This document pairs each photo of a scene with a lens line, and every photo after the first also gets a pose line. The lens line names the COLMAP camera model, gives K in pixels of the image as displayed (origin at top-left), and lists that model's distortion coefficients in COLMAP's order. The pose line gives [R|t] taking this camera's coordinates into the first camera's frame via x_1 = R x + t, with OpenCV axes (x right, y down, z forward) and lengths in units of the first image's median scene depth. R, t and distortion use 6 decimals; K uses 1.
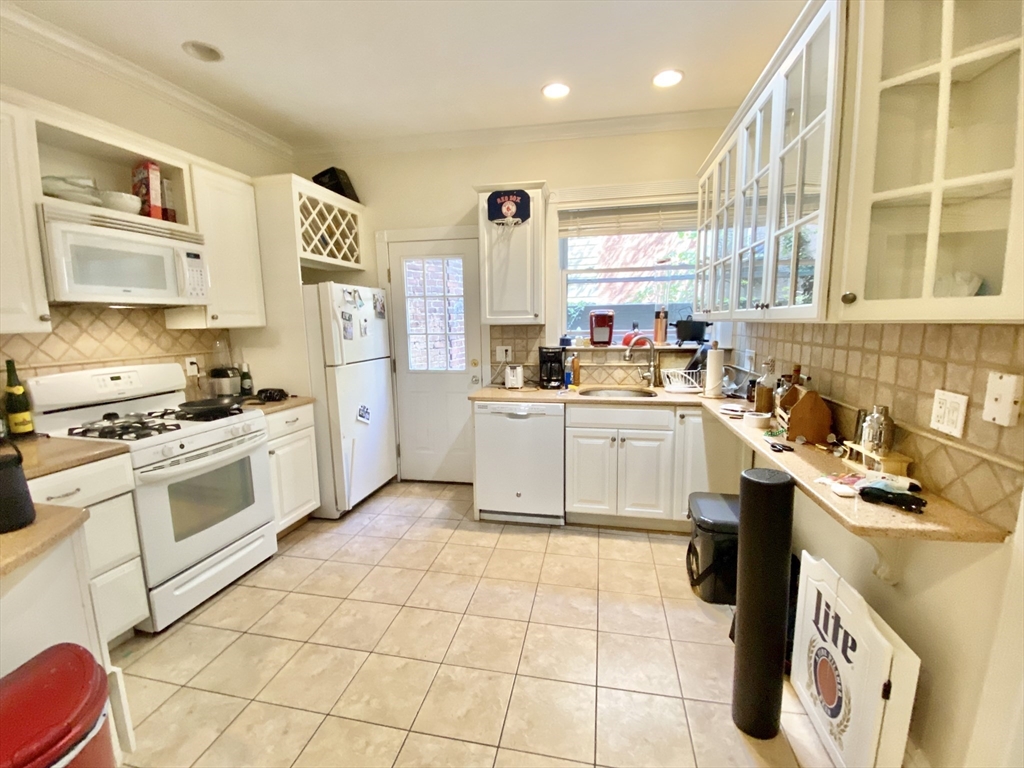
lens RADIAL K [[454.1, 0, 517.1], [0, 454.1, 387.1], [0, 0, 1]] dist [0.002570, -0.006434]
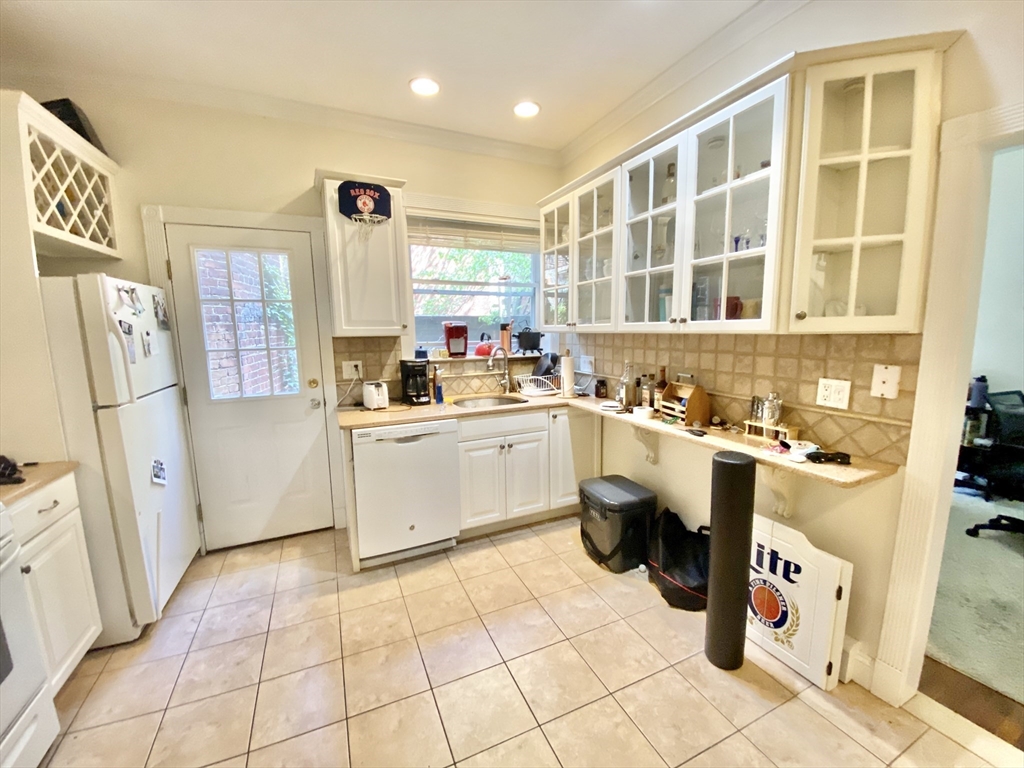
lens RADIAL K [[409.2, 0, 518.5], [0, 409.2, 385.2], [0, 0, 1]] dist [0.001679, -0.012396]
pose [[0.808402, -0.080162, 0.583147, -0.273623], [0.088481, 0.995976, 0.014252, -0.033283], [-0.581943, 0.040076, 0.812242, 0.212425]]
